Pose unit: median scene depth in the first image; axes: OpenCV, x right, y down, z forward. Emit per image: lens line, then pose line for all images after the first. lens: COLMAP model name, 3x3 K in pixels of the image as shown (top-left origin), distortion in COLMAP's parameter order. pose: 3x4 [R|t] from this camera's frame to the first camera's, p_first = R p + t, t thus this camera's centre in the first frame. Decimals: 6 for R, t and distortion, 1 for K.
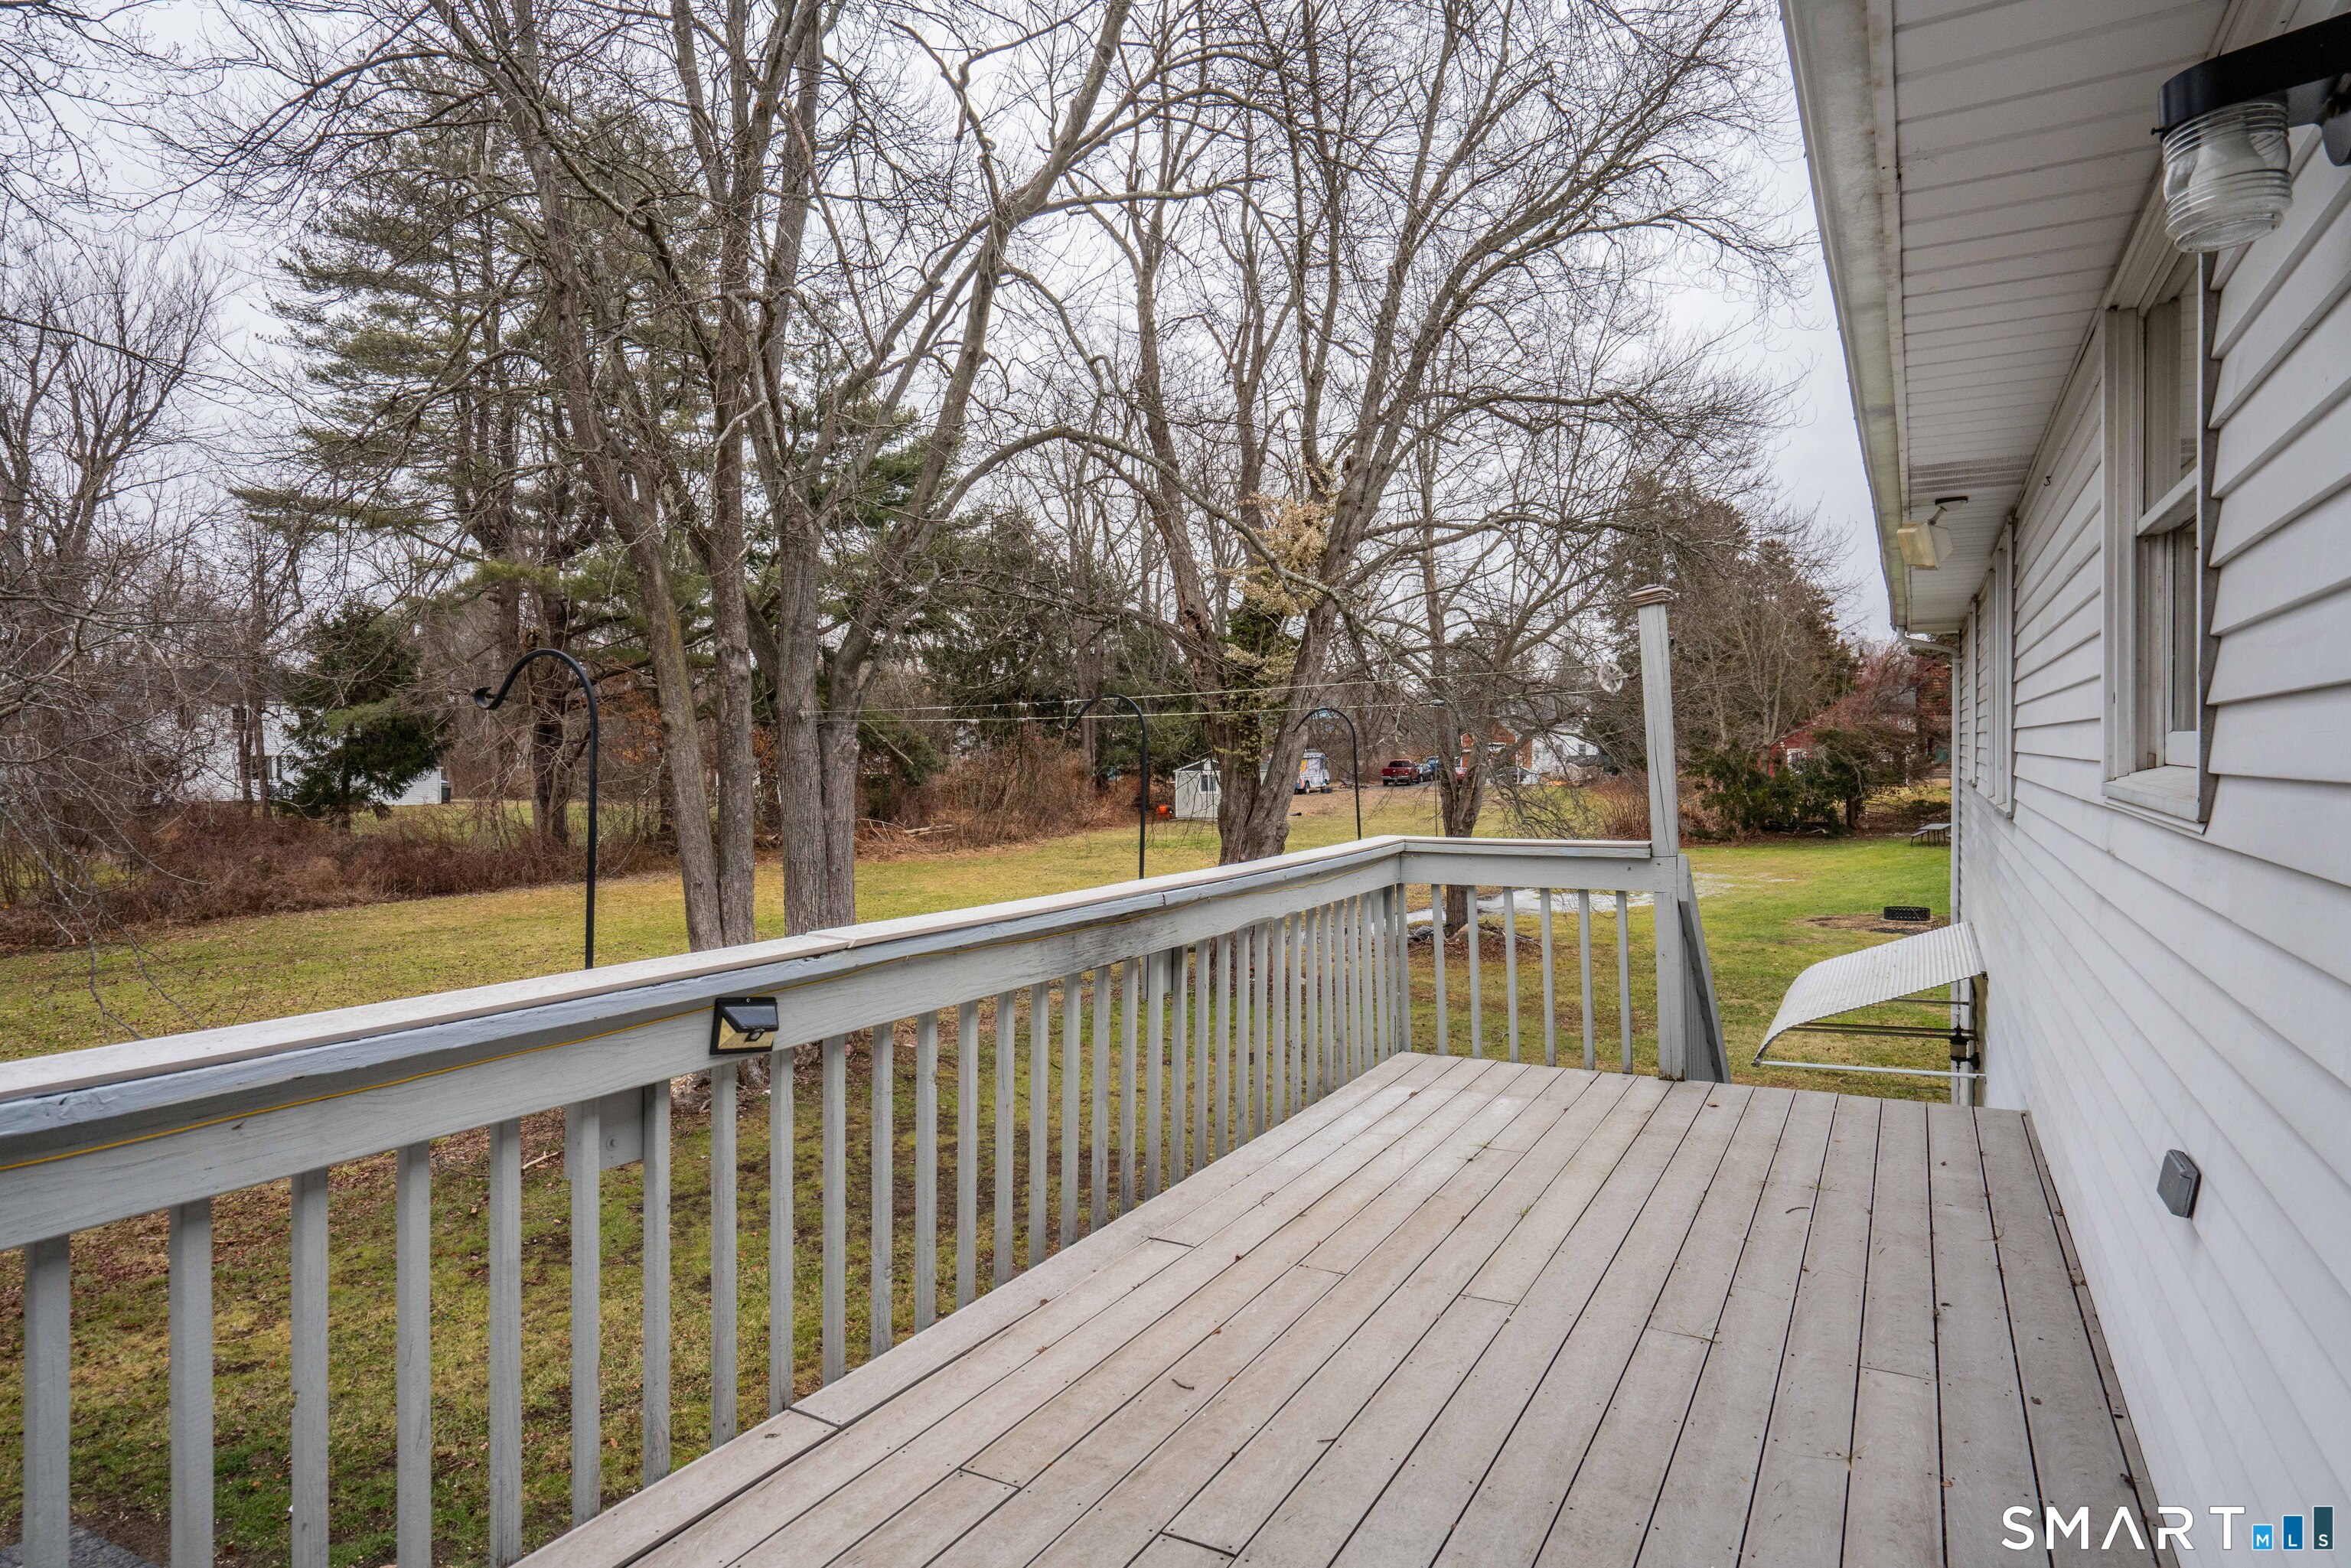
lens RADIAL K [[1305.9, 0, 1165.9], [0, 1305.9, 749.0], [0, 0, 1]] dist [-0.035521, 0.001011]
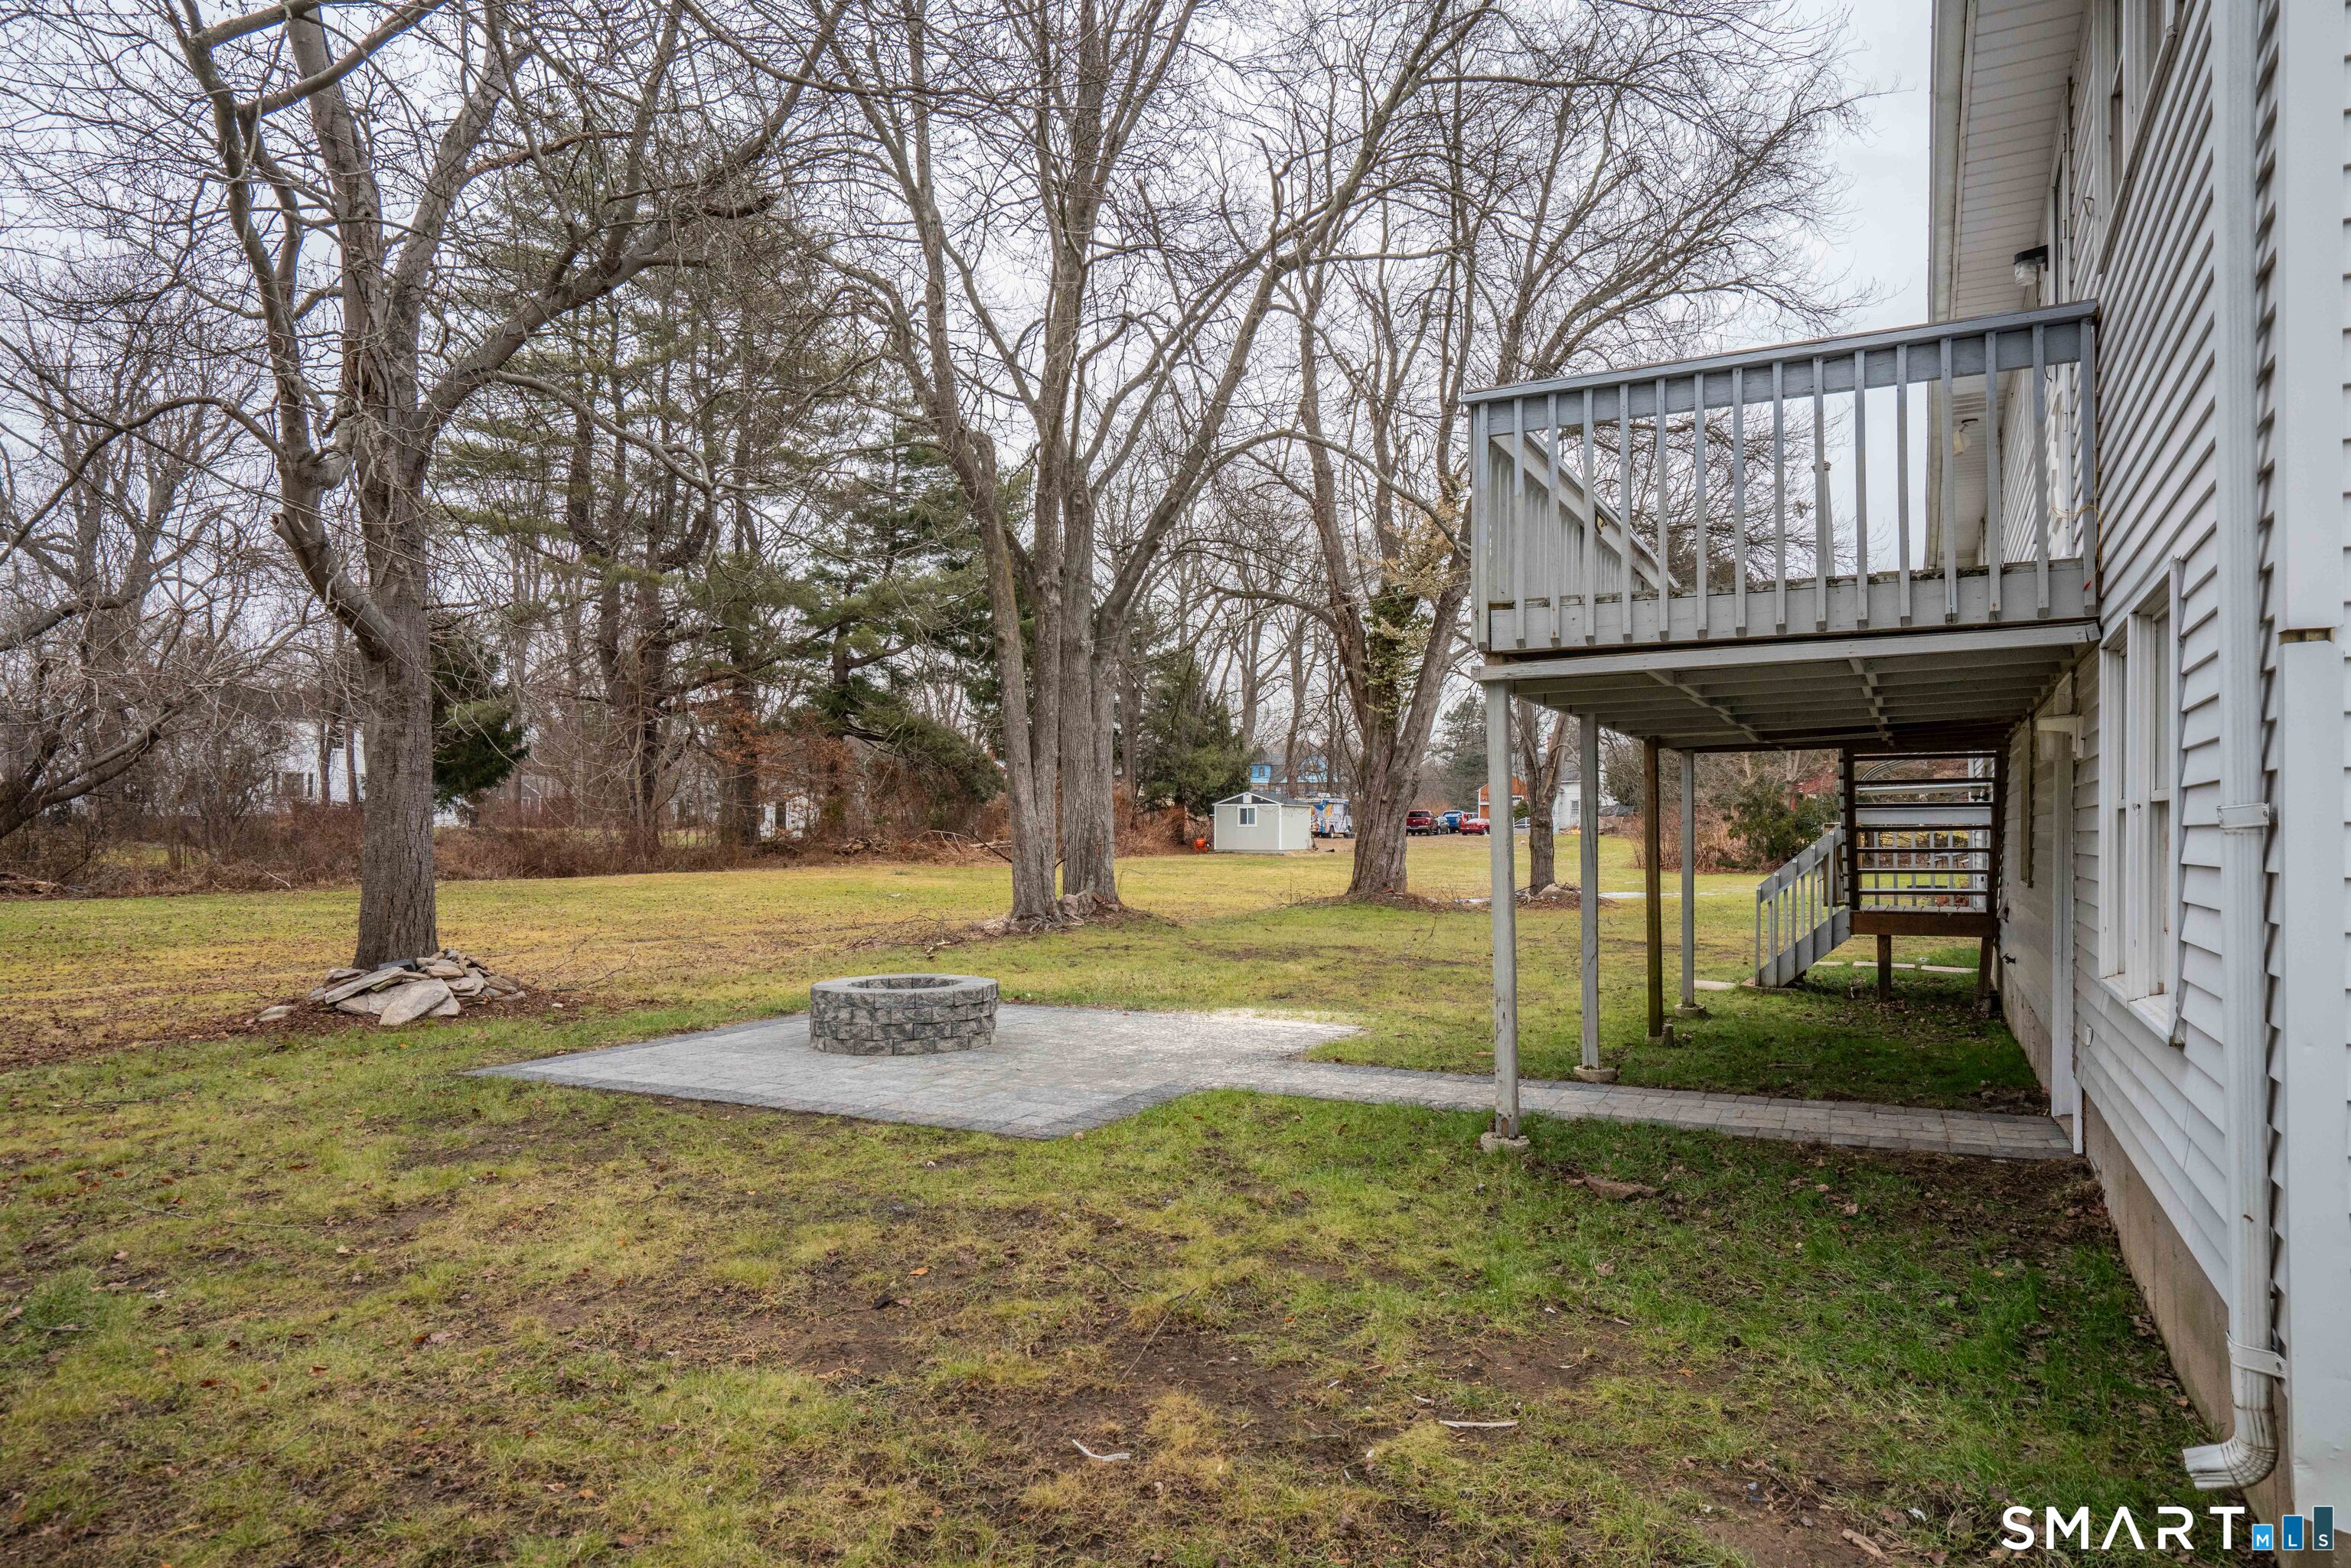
lens RADIAL K [[1403.4, 0, 1169.6], [0, 1403.4, 779.7], [0, 0, 1]] dist [-0.041541, 0.000622]
pose [[0.999404, 0.019516, 0.028461, -0.173165], [-0.018420, 0.999098, -0.038271, 0.117604], [-0.029182, 0.037724, 0.998862, -0.277973]]
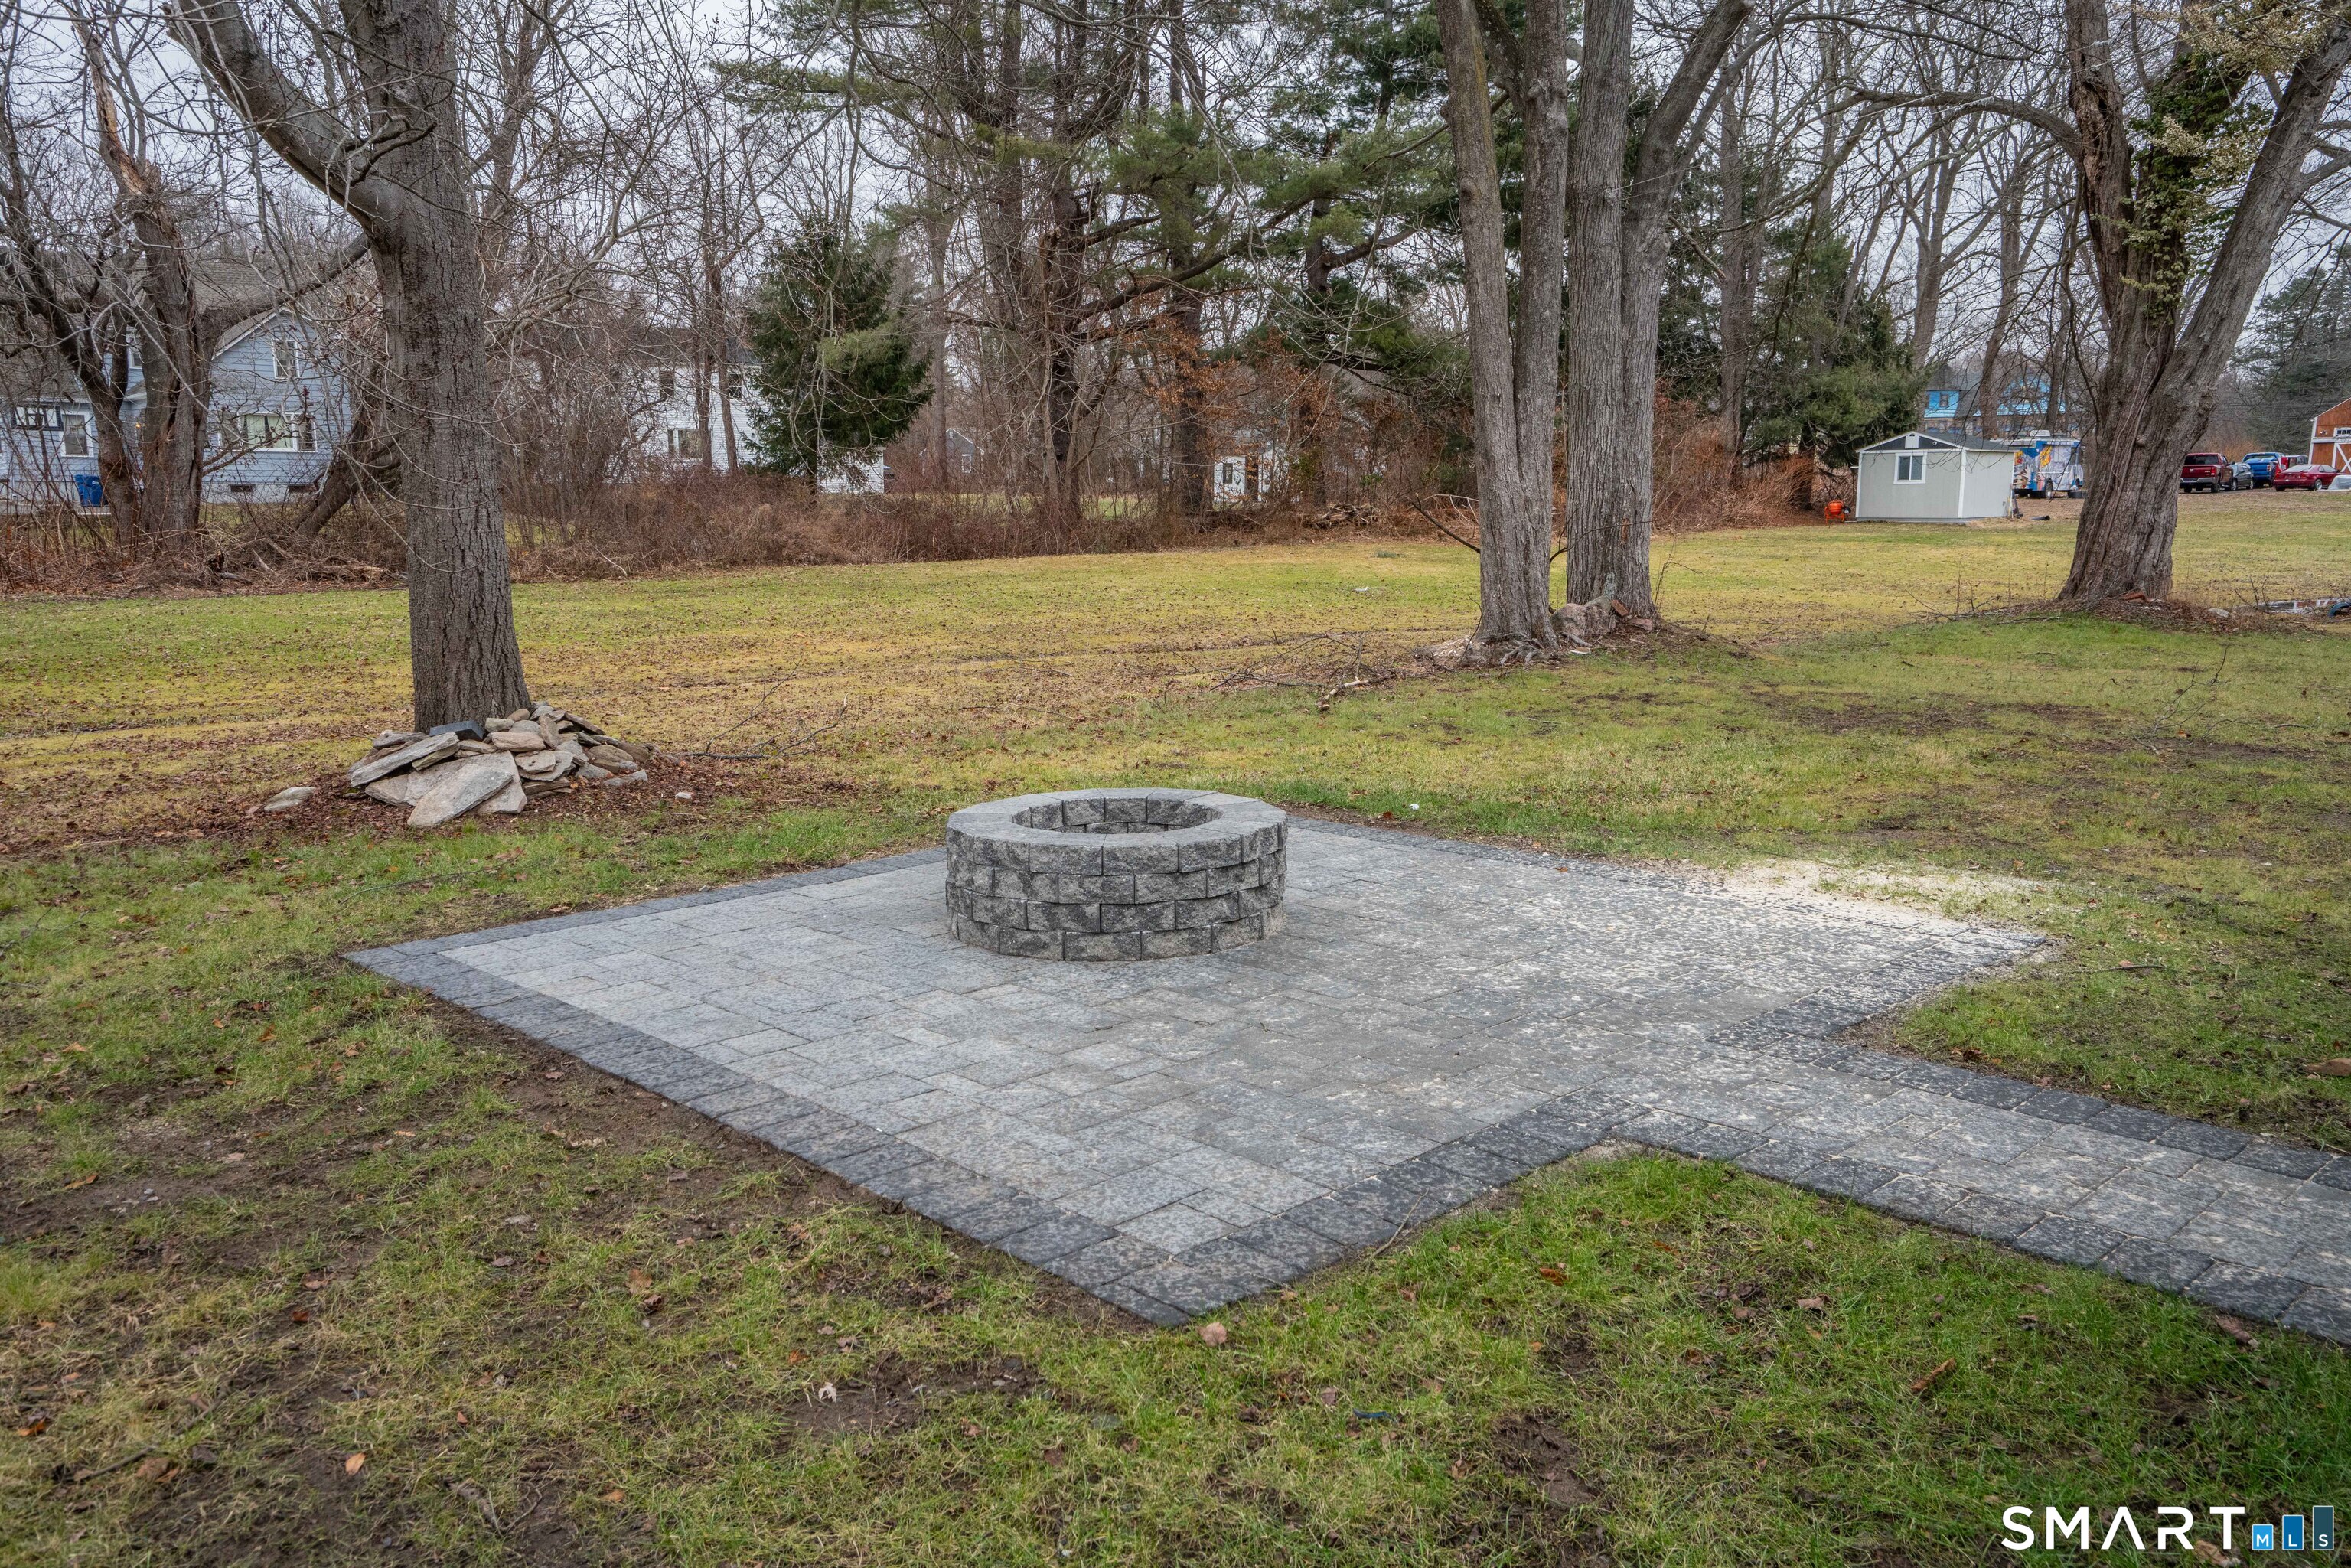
lens RADIAL K [[1787.4, 0, 1175.5], [0, 1787.4, 784.0], [0, 0, 1]] dist [-0.017987, 0.079381]
pose [[0.953429, 0.059350, -0.295720, -0.141503], [-0.009916, 0.986087, 0.165934, 0.110026], [0.301453, -0.155274, 0.940753, -0.106416]]
